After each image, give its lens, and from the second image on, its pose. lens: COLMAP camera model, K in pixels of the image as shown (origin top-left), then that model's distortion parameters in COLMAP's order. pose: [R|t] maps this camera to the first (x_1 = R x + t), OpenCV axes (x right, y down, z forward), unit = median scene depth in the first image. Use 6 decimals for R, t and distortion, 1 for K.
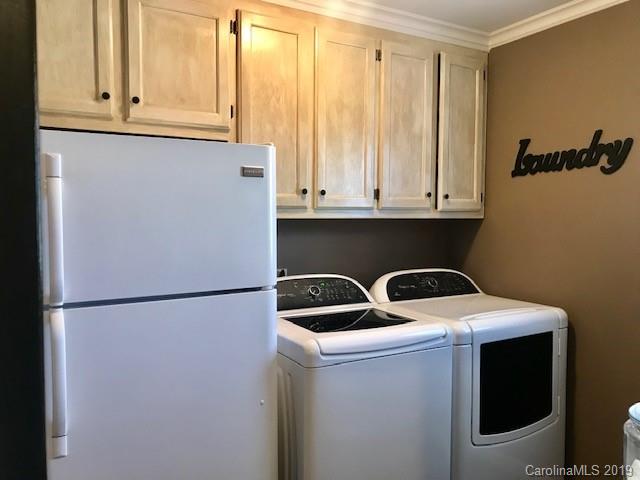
lens RADIAL K [[524.4, 0, 315.1], [0, 524.4, 230.2], [0, 0, 1]] dist [0.011985, 0.004420]
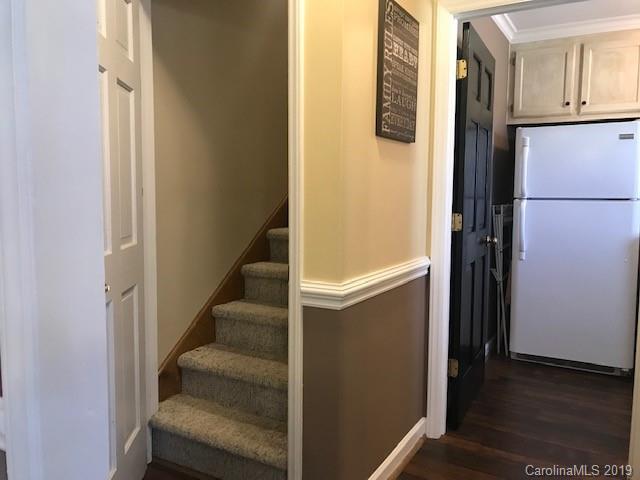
lens RADIAL K [[524.4, 0, 316.4], [0, 524.4, 236.3], [0, 0, 1]] dist [0.011985, 0.004420]
pose [[0.499225, 0.077893, -0.862964, 0.775230], [-0.032320, 0.996932, 0.071288, 0.115955], [0.865869, -0.007698, 0.500211, -0.718289]]
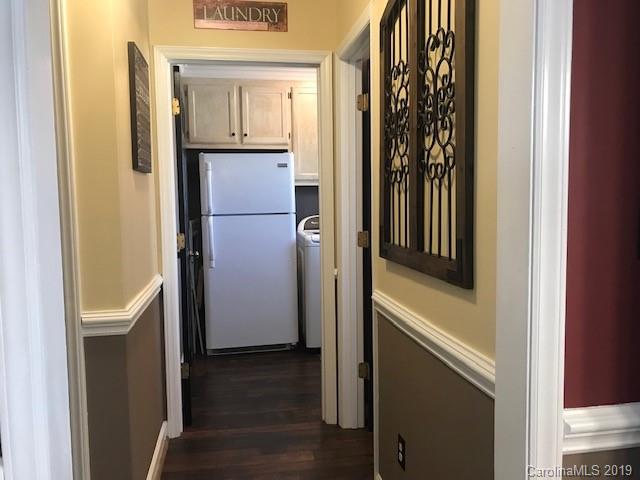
lens RADIAL K [[524.4, 0, 322.9], [0, 524.4, 240.7], [0, 0, 1]] dist [0.011985, 0.004420]
pose [[0.939325, 0.015375, -0.342684, 0.707904], [0.003559, 0.998504, 0.054555, 0.084995], [0.343010, -0.052465, 0.937866, -0.980053]]
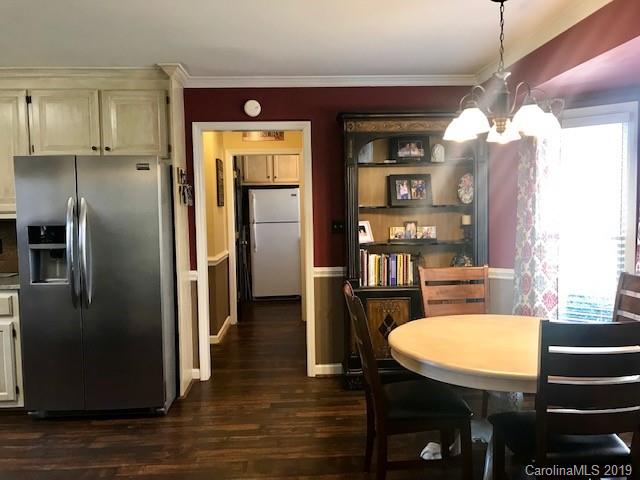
lens RADIAL K [[524.4, 0, 319.6], [0, 524.4, 237.9], [0, 0, 1]] dist [0.011985, 0.004420]
pose [[0.886329, 0.011685, -0.462908, 1.672857], [0.005276, 0.999362, 0.035328, 0.072557], [0.463026, -0.033754, 0.885702, -2.226713]]
